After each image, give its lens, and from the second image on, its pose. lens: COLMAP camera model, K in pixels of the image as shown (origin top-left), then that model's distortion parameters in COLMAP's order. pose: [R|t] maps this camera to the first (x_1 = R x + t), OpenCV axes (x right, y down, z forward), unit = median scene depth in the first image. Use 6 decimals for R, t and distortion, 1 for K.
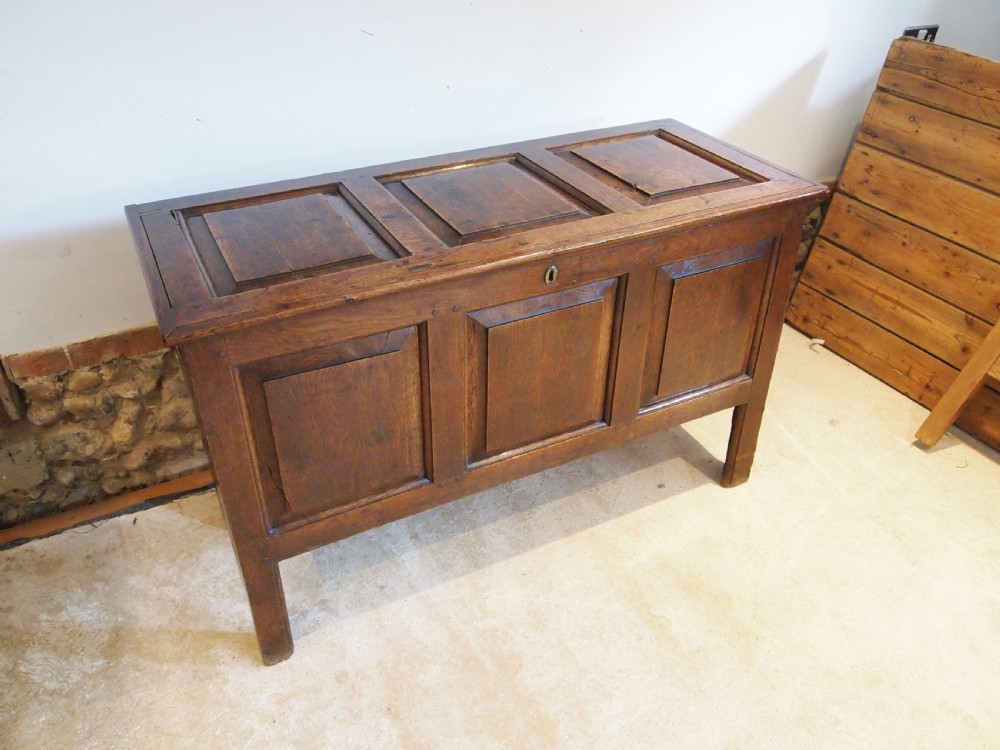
lens RADIAL K [[799.5, 0, 500.0], [0, 799.5, 375.0], [0, 0, 1]] dist [-0.051049, 0.004009]
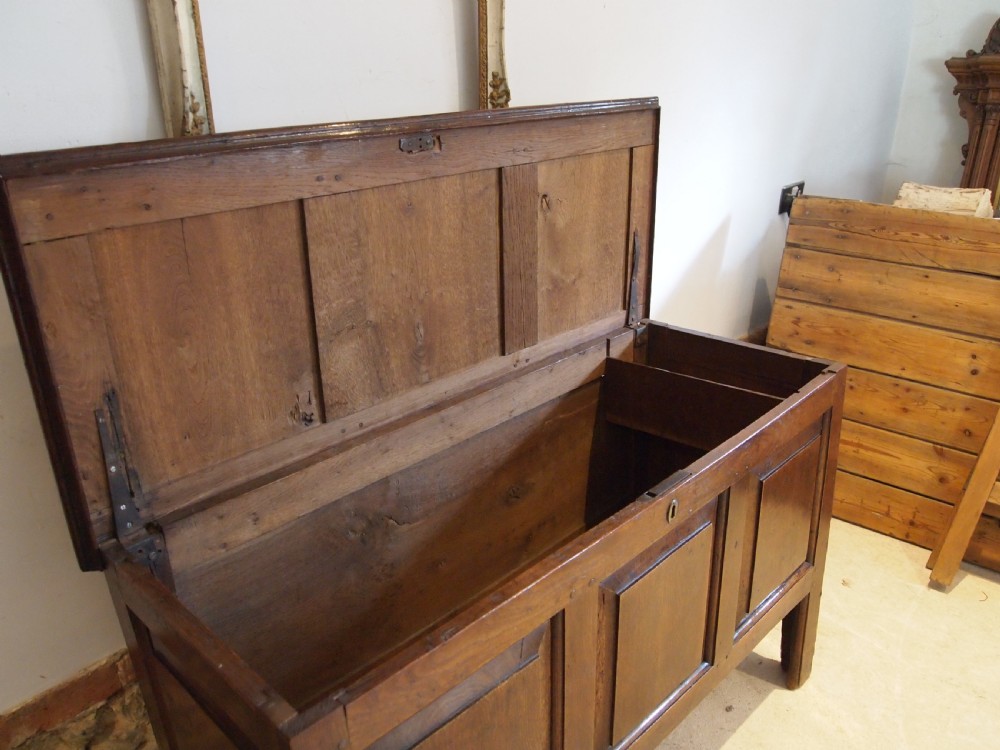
lens RADIAL K [[799.5, 0, 500.0], [0, 799.5, 375.0], [0, 0, 1]] dist [-0.051049, 0.004009]
pose [[0.948497, -0.155197, 0.276166, -0.218204], [0.210623, 0.960128, -0.183825, -0.104980], [-0.236626, 0.232524, 0.943367, 0.175031]]
